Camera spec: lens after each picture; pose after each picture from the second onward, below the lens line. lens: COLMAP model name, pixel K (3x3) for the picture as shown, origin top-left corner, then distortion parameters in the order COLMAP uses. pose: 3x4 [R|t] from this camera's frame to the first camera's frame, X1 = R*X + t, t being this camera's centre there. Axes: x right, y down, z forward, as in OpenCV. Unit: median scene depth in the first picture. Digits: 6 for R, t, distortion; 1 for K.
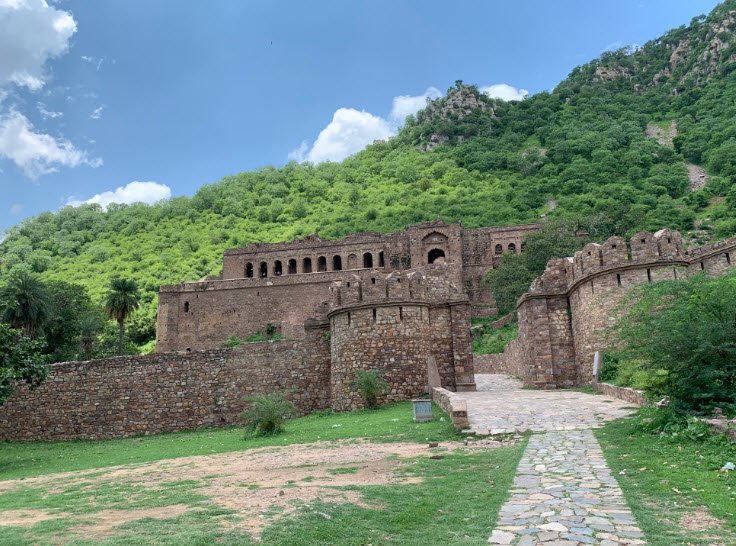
lens RADIAL K [[602.6, 0, 368.1], [0, 602.6, 278.3], [0, 0, 1]] dist [0.093188, -0.066797]
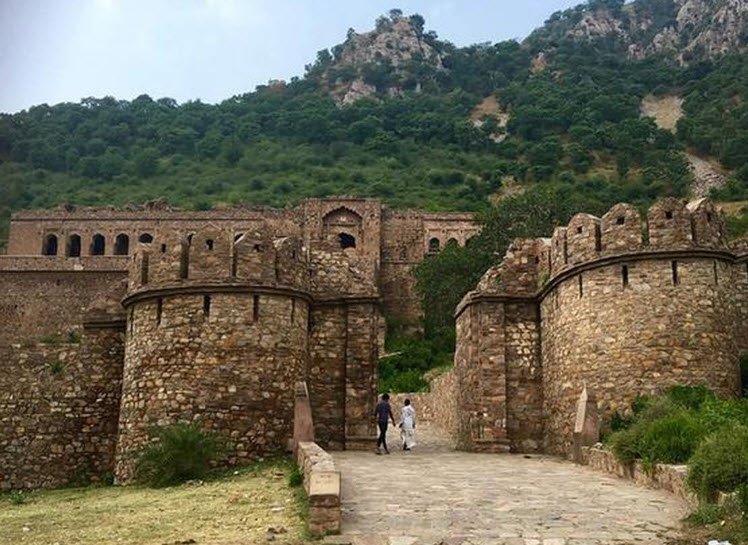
lens RADIAL K [[858.2, 0, 372.7], [0, 858.2, 275.8], [0, 0, 1]] dist [0.148661, 0.000000]
pose [[0.986784, 0.076776, 0.142696, 0.039166], [-0.075308, 0.997037, -0.015670, 0.029200], [-0.143477, 0.004717, 0.989642, 0.165902]]
